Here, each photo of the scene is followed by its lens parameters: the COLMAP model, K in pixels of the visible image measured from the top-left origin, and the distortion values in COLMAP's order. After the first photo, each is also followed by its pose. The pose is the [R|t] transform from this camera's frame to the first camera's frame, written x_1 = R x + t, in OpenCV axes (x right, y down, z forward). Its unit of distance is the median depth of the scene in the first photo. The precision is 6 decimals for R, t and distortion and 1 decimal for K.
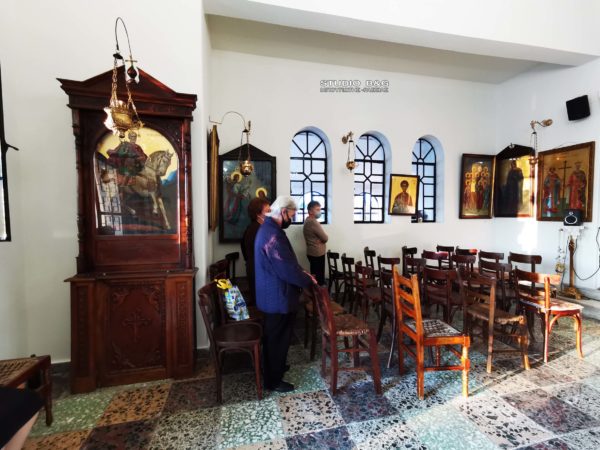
lens RADIAL K [[281.7, 0, 300.0], [0, 281.7, 225.0], [0, 0, 1]] dist [-0.000439, 0.001544]
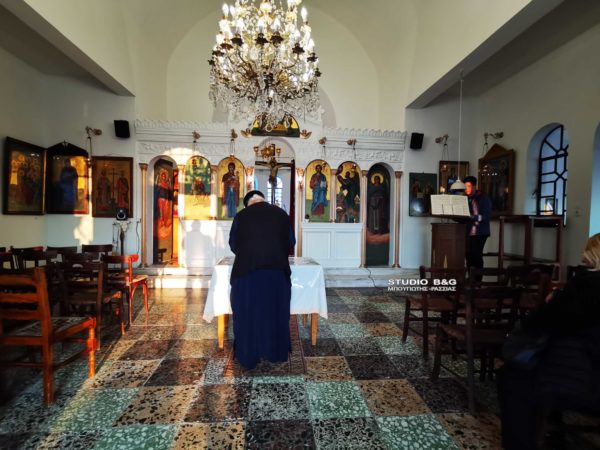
lens RADIAL K [[281.7, 0, 300.0], [0, 281.7, 225.0], [0, 0, 1]] dist [-0.000439, 0.001544]
pose [[0.133237, -0.015945, 0.990956, -0.180284], [0.026029, 0.999582, 0.012584, 0.027153], [-0.990742, 0.024117, 0.133596, 0.040138]]
